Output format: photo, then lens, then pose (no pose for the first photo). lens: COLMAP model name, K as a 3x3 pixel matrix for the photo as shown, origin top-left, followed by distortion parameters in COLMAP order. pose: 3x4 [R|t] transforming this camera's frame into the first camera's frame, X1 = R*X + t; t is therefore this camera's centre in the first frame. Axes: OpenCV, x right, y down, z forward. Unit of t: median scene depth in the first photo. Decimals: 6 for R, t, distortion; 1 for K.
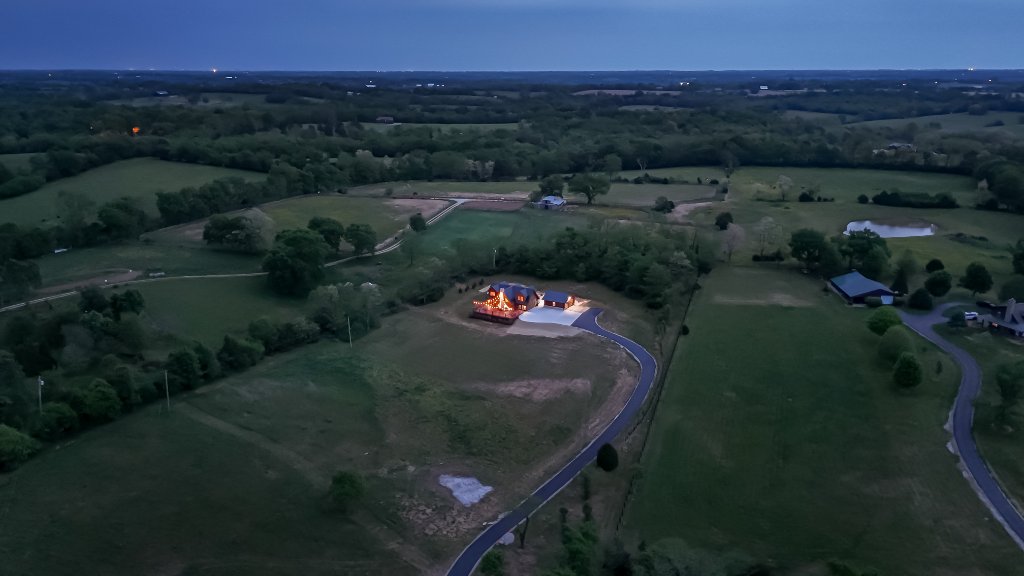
lens RADIAL K [[777.9, 0, 513.9], [0, 777.9, 317.3], [0, 0, 1]] dist [0.062634, -0.052303]
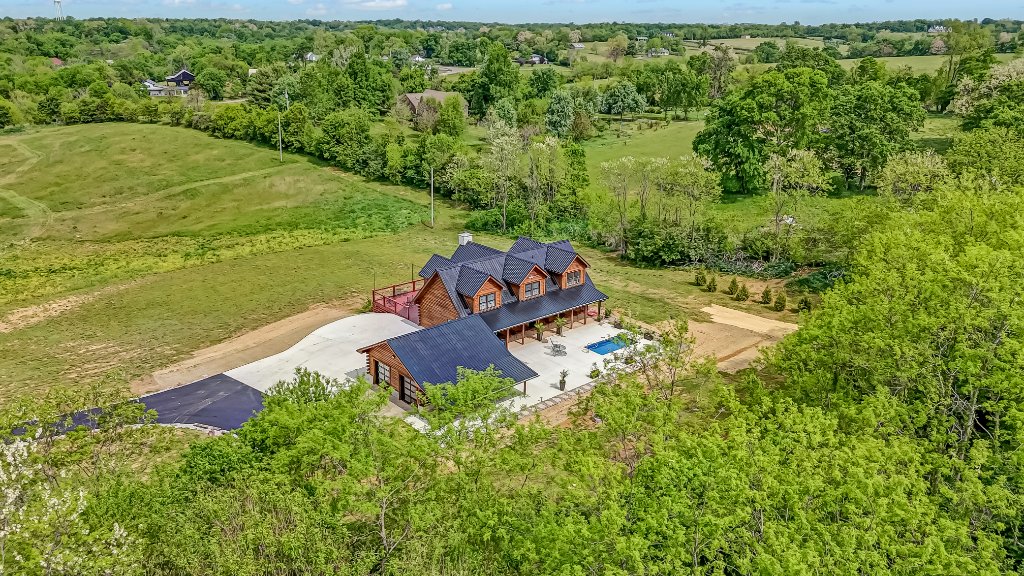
lens RADIAL K [[777.9, 0, 509.1], [0, 777.9, 286.4], [0, 0, 1]] dist [0.062634, -0.052303]
pose [[-0.319984, 0.302298, -0.897901, 0.233410], [-0.290323, 0.870850, 0.396653, -0.128431], [0.901844, 0.387604, -0.190894, 0.949469]]
